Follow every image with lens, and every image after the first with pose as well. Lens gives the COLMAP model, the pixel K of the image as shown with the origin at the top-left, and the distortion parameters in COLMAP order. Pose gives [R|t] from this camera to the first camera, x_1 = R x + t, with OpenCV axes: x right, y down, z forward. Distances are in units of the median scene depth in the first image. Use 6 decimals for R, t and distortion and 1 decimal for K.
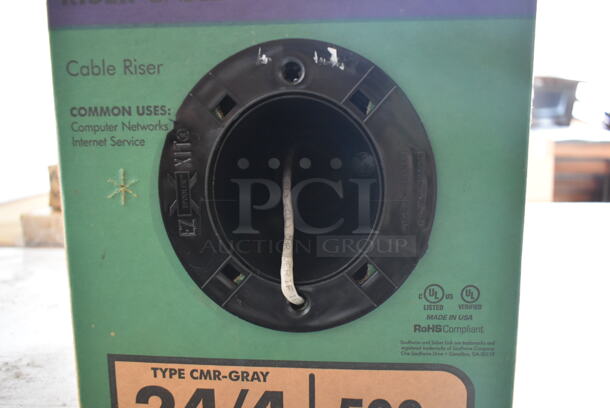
lens RADIAL K [[458.6, 0, 308.4], [0, 458.6, 204.4], [0, 0, 1]] dist [-0.012286, -0.002160]
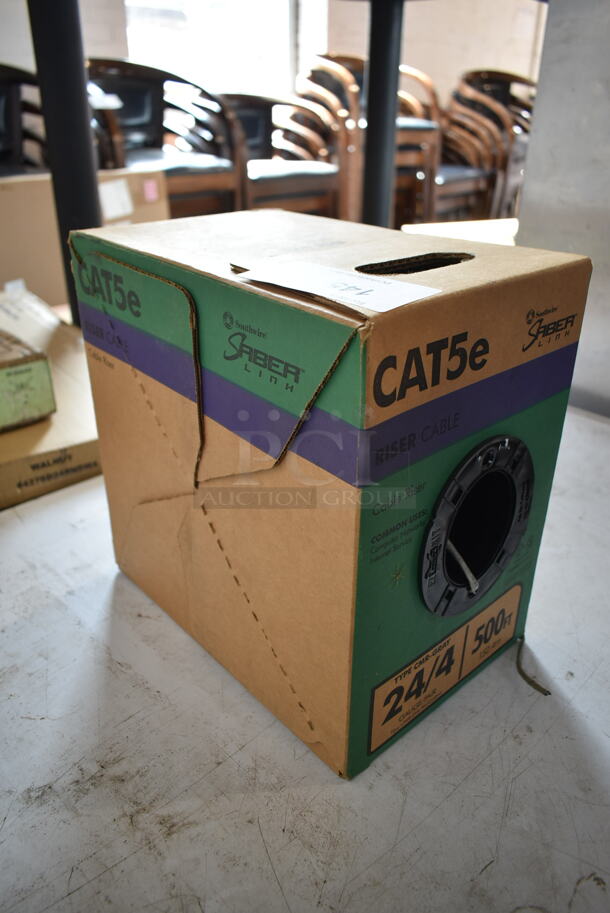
lens RADIAL K [[686.4, 0, 305.0], [0, 686.4, 456.5], [0, 0, 1]] dist [-0.012286, -0.002160]
pose [[0.693533, -0.325602, 0.642646, -1.706693], [0.097993, 0.926384, 0.363608, -1.067724], [-0.713729, -0.189199, 0.674385, -0.047733]]
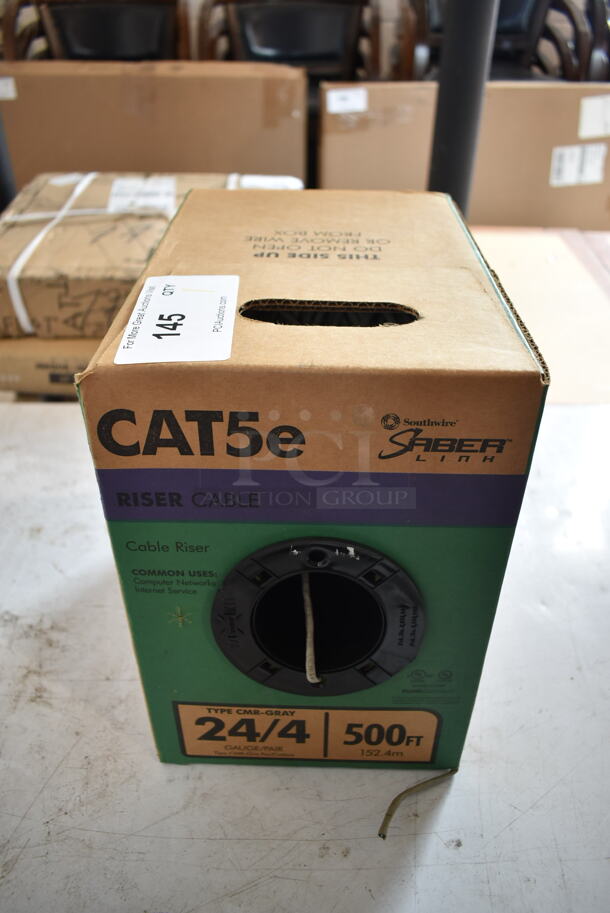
lens RADIAL K [[686.4, 0, 305.0], [0, 686.4, 456.5], [0, 0, 1]] dist [-0.012286, -0.002160]
pose [[0.999029, -0.019657, 0.039420, -0.127556], [-0.000318, 0.891669, 0.452687, -1.281740], [-0.044048, -0.452260, 0.890798, -0.493477]]
